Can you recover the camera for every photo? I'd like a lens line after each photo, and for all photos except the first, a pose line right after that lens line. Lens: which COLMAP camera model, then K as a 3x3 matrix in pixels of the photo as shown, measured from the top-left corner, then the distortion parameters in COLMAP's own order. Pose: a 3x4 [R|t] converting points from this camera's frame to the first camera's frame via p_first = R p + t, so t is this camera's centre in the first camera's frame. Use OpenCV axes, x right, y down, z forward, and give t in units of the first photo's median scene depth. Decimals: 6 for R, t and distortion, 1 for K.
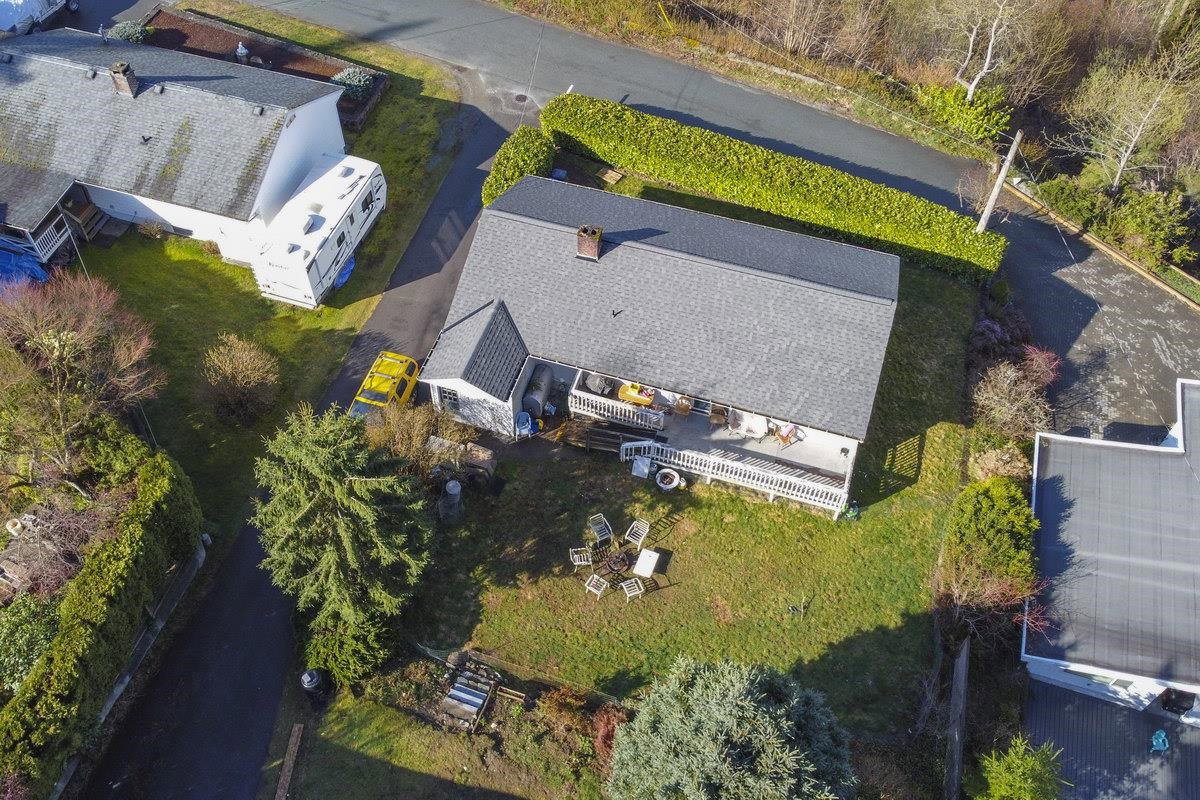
lens RADIAL K [[1067.3, 0, 578.7], [0, 1067.3, 399.8], [0, 0, 1]] dist [-0.008256, -0.008754]
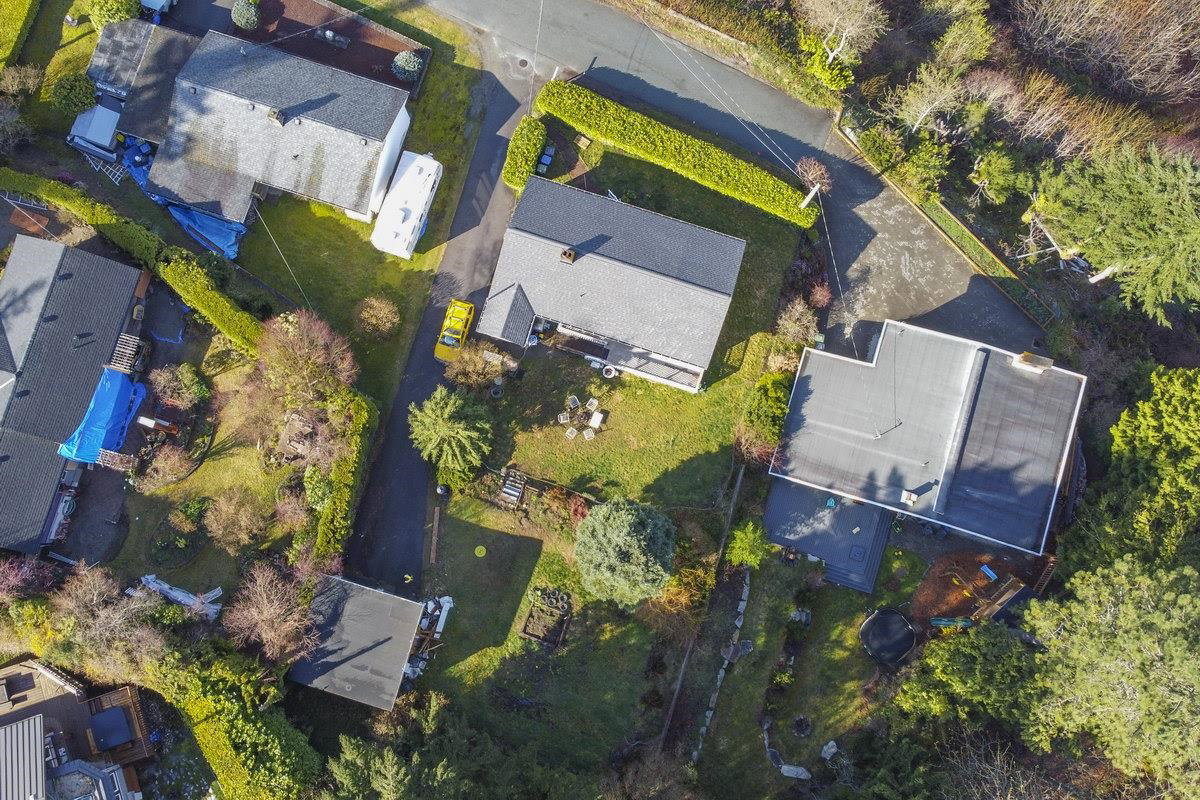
lens RADIAL K [[1067.3, 0, 578.7], [0, 1067.3, 399.8], [0, 0, 1]] dist [-0.008256, -0.008754]
pose [[0.999986, -0.001962, 0.004906, 0.019435], [-0.000884, 0.853305, 0.521412, -0.876220], [-0.005209, -0.521409, 0.853291, -0.659785]]
